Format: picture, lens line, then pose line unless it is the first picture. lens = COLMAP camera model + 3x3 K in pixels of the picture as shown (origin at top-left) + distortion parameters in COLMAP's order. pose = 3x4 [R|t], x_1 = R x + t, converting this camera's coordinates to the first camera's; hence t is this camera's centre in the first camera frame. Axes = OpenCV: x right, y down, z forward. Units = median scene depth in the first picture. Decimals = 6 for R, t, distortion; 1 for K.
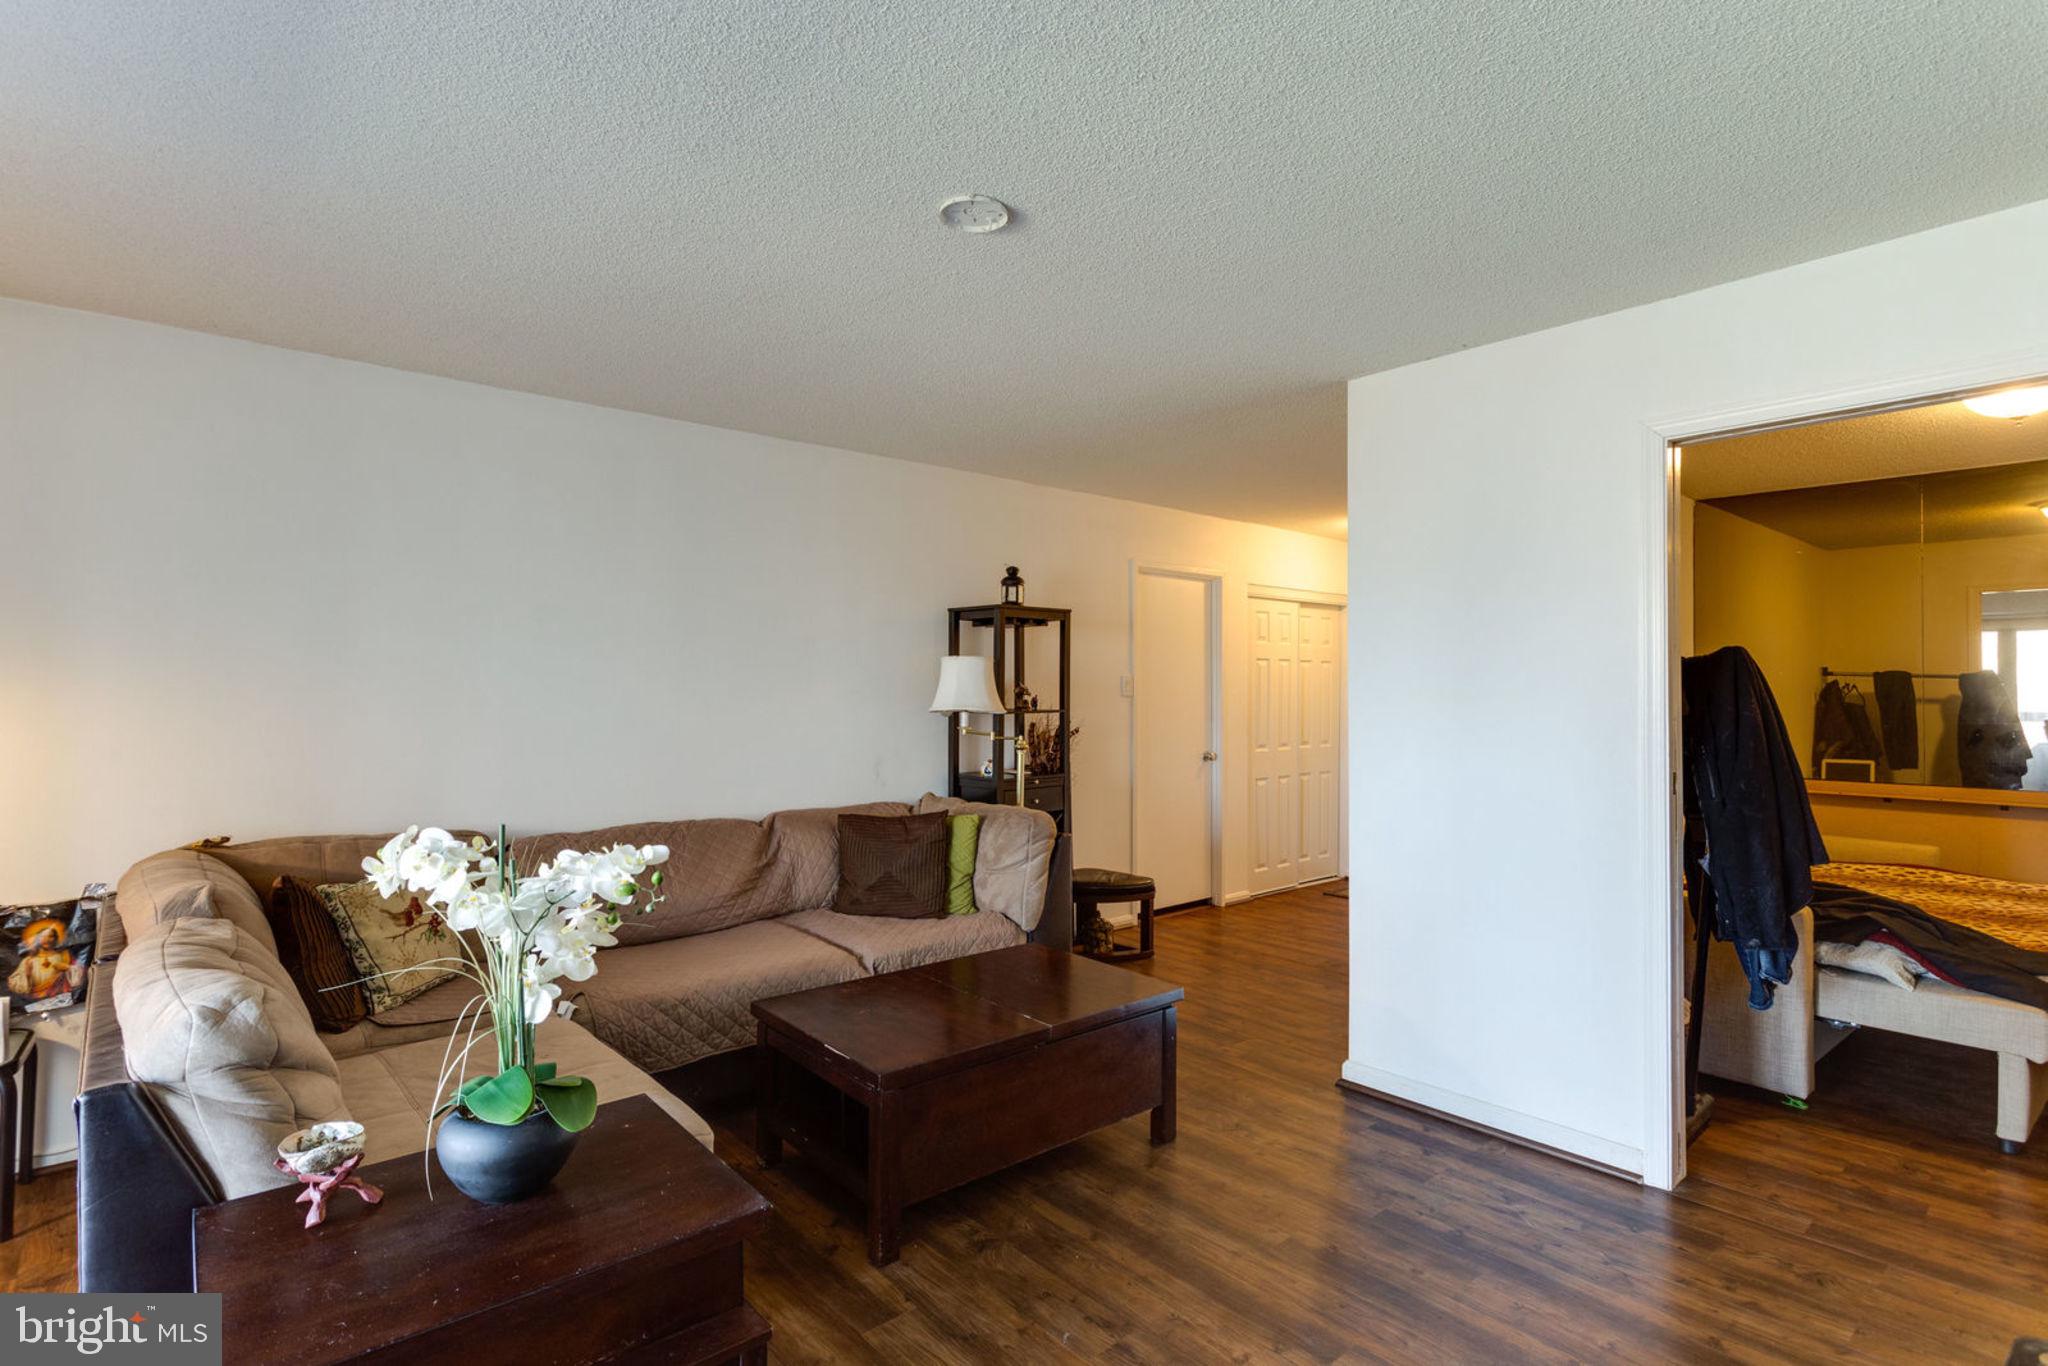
lens RADIAL K [[993.6, 0, 1022.2], [0, 993.6, 696.3], [0, 0, 1]] dist [-0.002466, 0.000024]
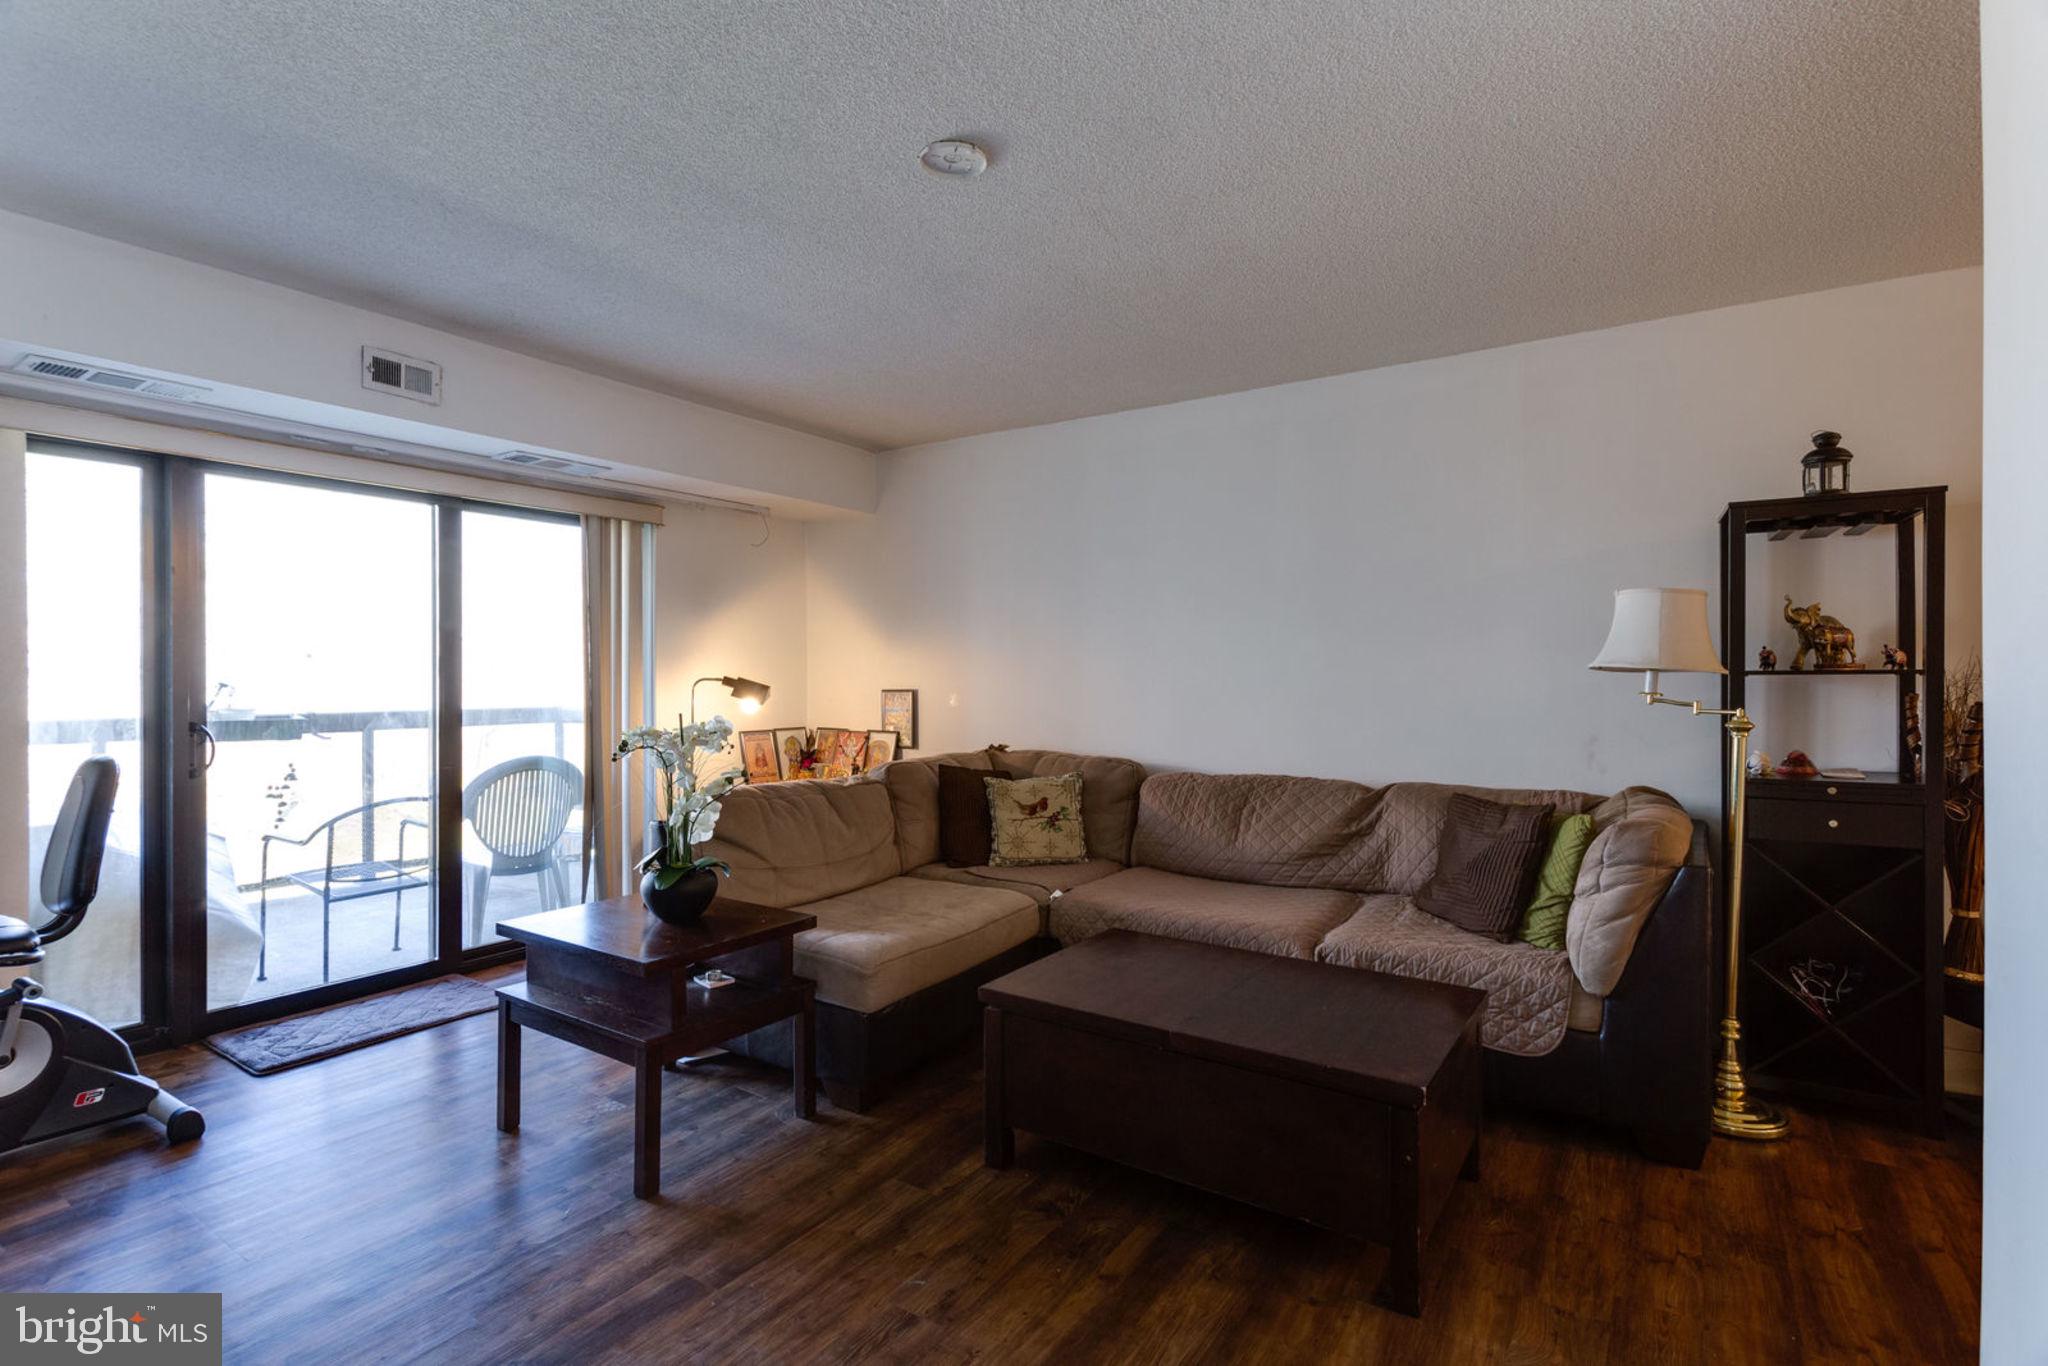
lens RADIAL K [[1000.2, 0, 1039.5], [0, 1000.2, 678.1], [0, 0, 1]] dist [0.021117, -0.000067]
pose [[0.260774, -0.002882, -0.965396, 0.755791], [-0.006263, 0.999969, -0.004677, 0.039811], [0.965380, 0.007265, 0.260748, 0.622673]]
